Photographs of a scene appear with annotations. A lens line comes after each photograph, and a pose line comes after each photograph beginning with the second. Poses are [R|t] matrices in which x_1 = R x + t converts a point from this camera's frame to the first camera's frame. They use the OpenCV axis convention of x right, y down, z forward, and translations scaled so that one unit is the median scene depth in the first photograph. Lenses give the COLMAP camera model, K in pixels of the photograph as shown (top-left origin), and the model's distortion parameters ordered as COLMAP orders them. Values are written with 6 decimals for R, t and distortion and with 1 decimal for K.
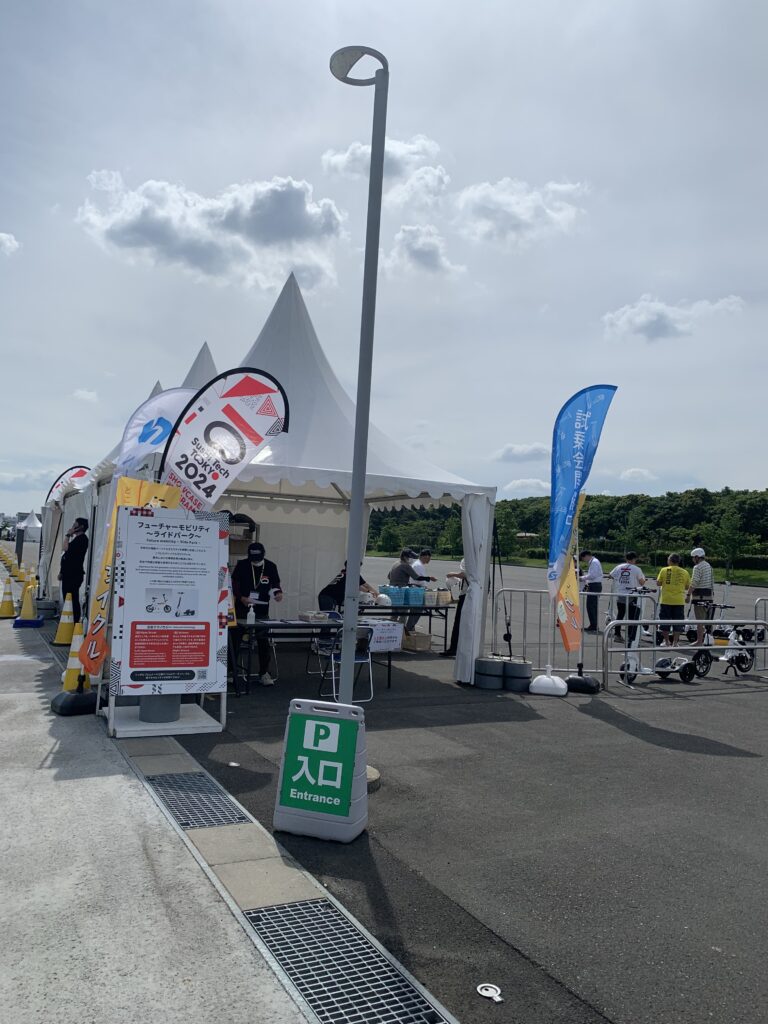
lens RADIAL K [[785.5, 0, 388.6], [0, 785.5, 504.3], [0, 0, 1]] dist [0.029316, -0.005621]
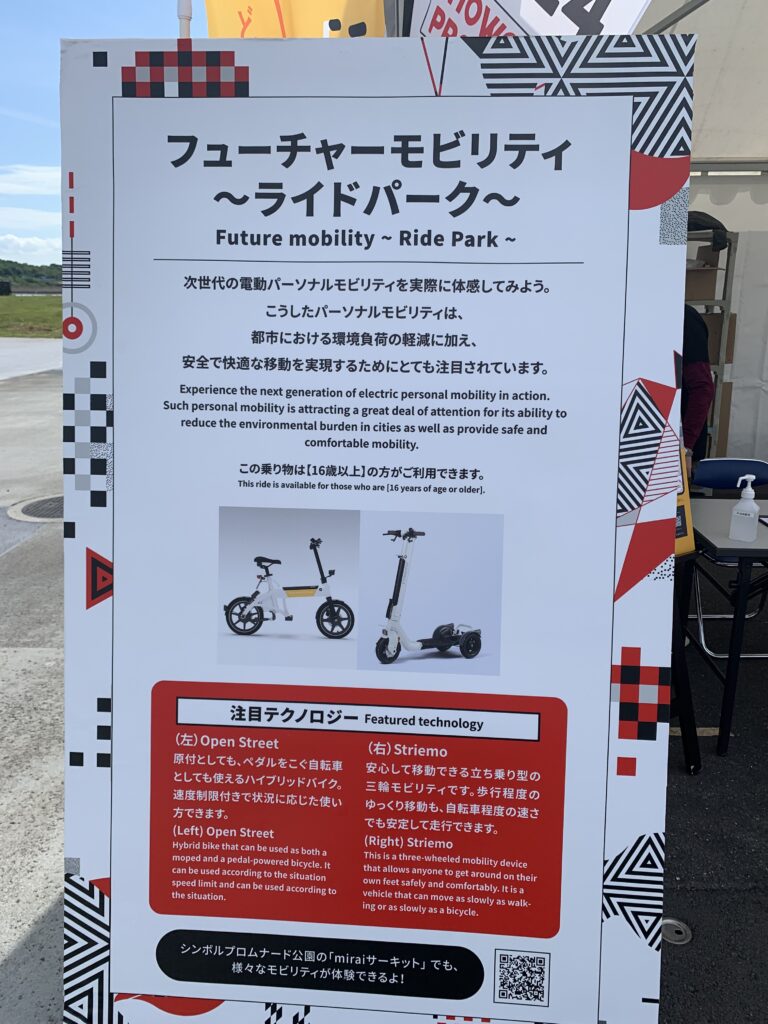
lens RADIAL K [[785.5, 0, 392.5], [0, 785.5, 503.2], [0, 0, 1]] dist [0.029316, -0.005621]
pose [[0.868891, 0.083913, -0.487839, -0.179266], [0.068745, 0.955520, 0.286801, 0.054290], [0.490207, -0.282736, 0.824474, 0.852184]]
